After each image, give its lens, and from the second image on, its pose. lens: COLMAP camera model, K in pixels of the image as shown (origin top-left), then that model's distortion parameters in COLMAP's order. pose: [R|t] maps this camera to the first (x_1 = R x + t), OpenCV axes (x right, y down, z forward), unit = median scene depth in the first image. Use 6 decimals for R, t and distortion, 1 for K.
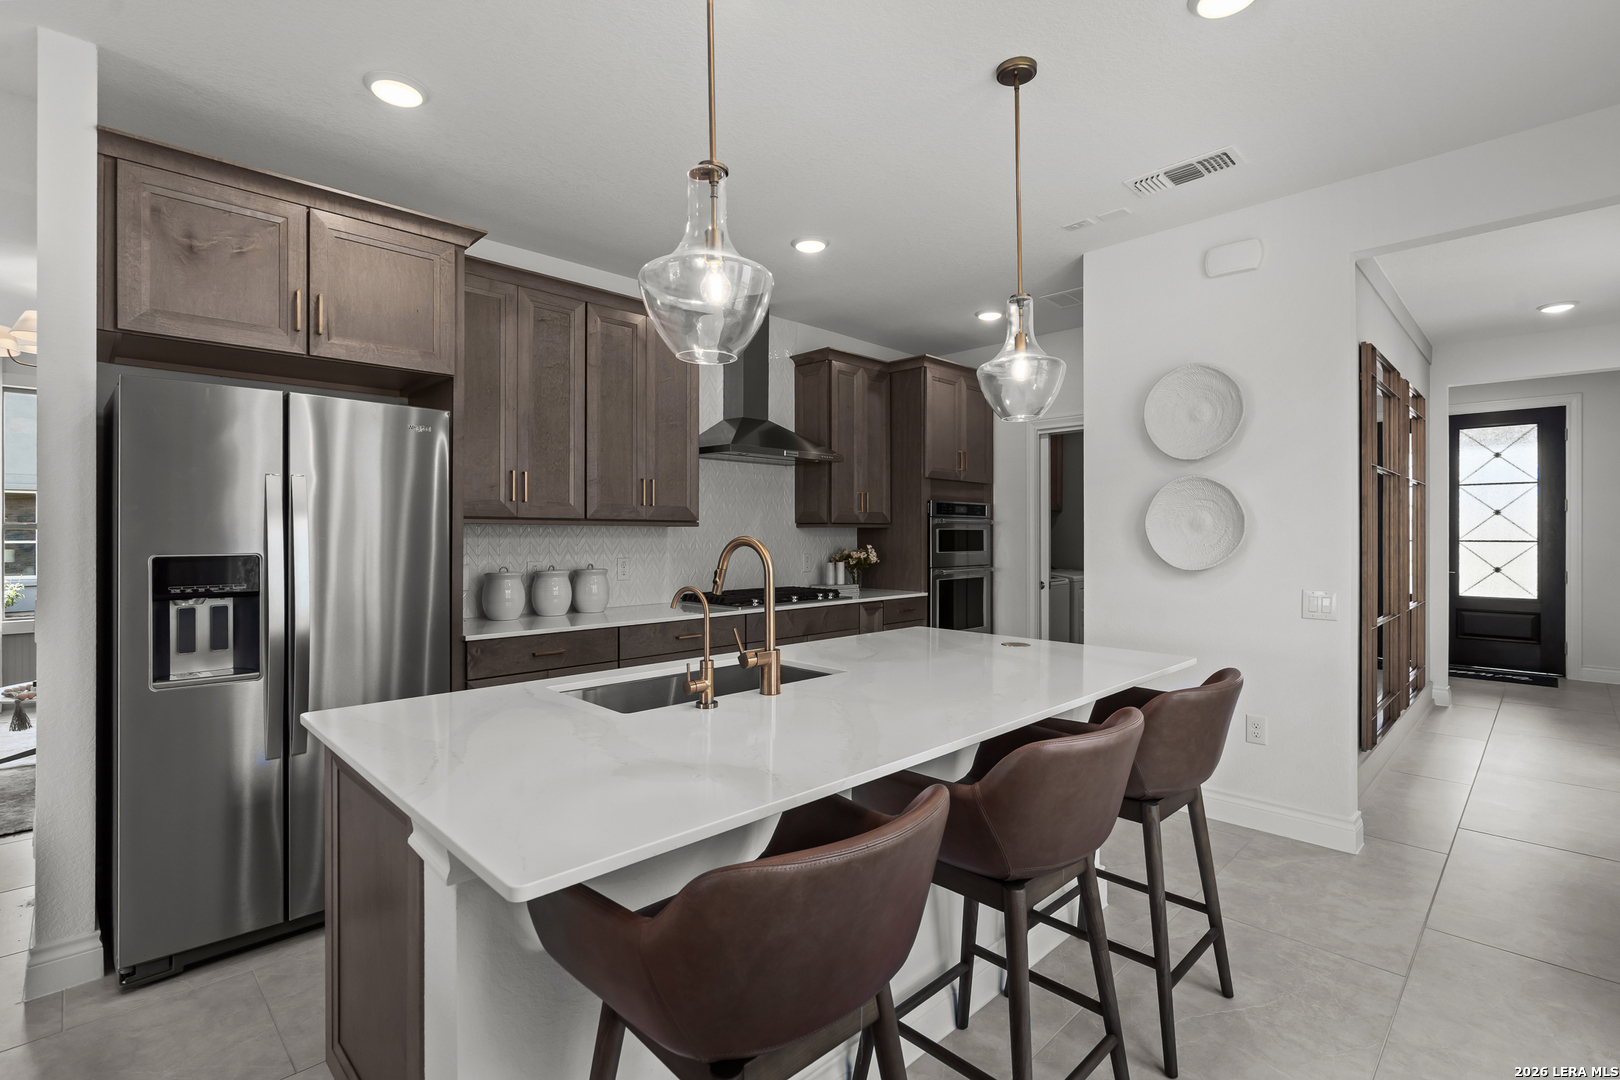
lens RADIAL K [[755.1, 0, 795.9], [0, 755.1, 534.2], [0, 0, 1]] dist [0.000613, 0.000286]
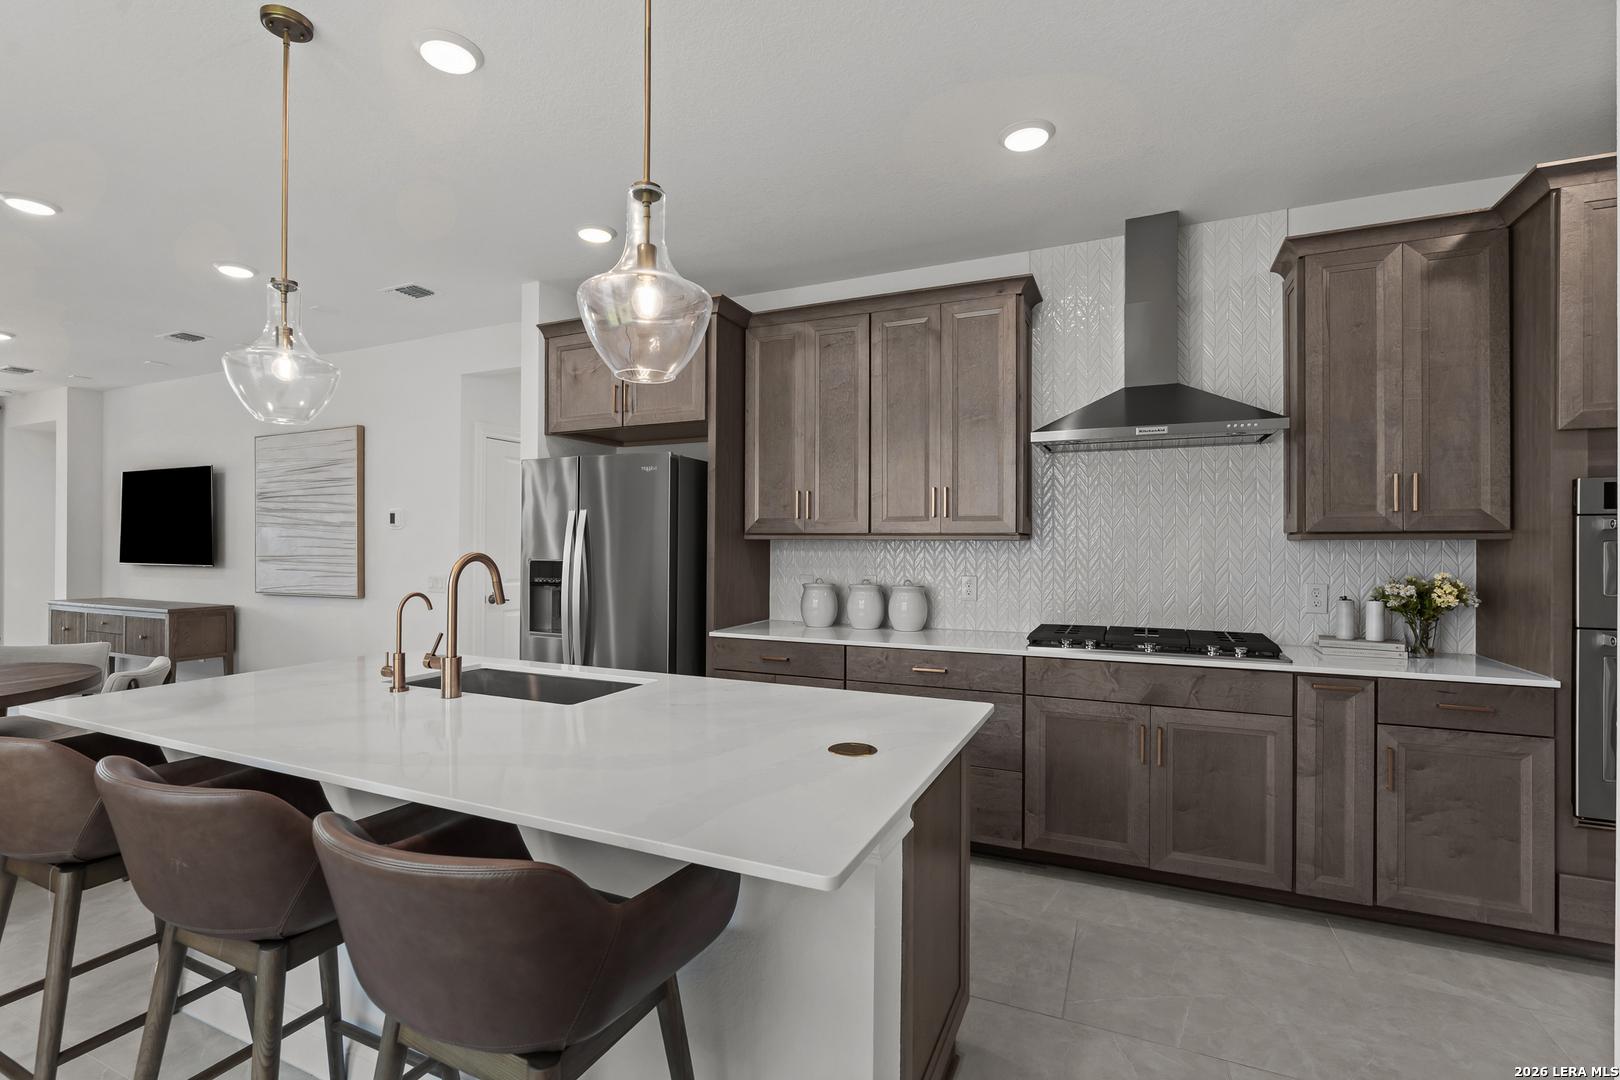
lens RADIAL K [[739.0, 0, 805.2], [0, 739.0, 544.4], [0, 0, 1]] dist [-0.006161, 0.000858]
pose [[0.361882, -0.001821, -0.932222, 0.558550], [-0.004819, 0.999981, -0.003824, -0.001792], [0.932211, 0.005876, 0.361866, 0.544351]]
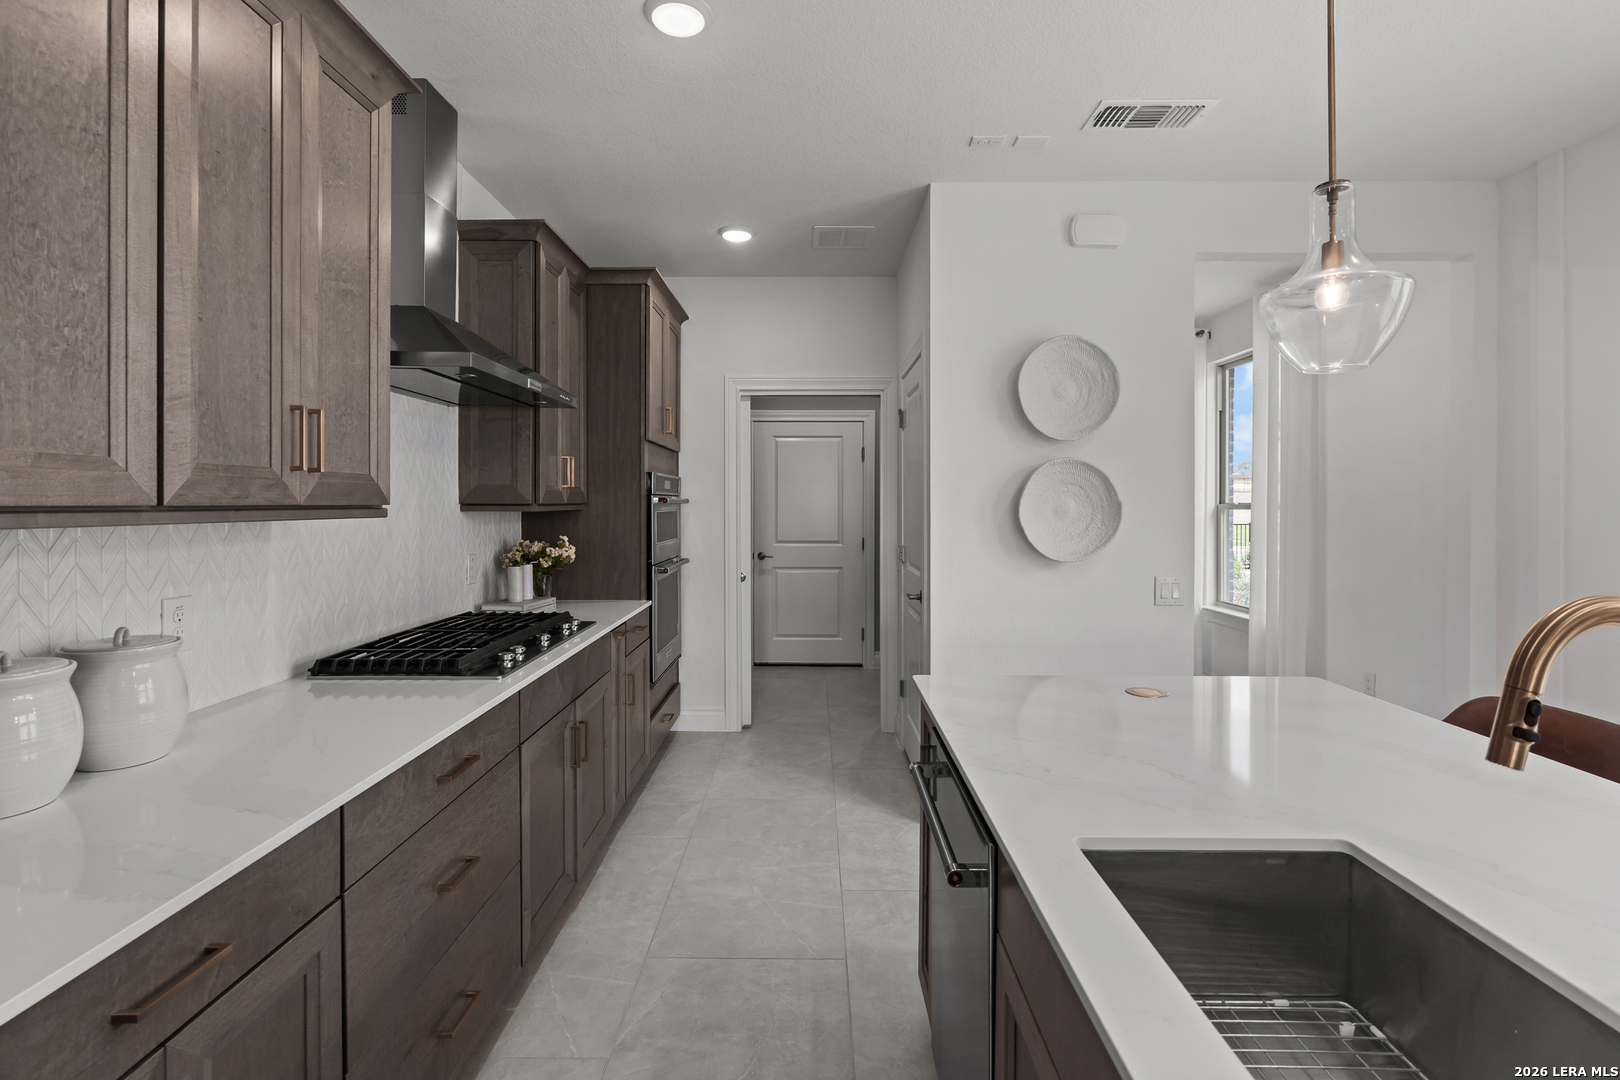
lens RADIAL K [[746.3, 0, 807.0], [0, 746.3, 501.1], [0, 0, 1]] dist [-0.002204, 0.000310]
pose [[0.704000, 0.001178, 0.710199, -0.295981], [-0.000689, 0.999999, -0.000977, -0.021546], [-0.710200, 0.000198, 0.704000, 0.520330]]
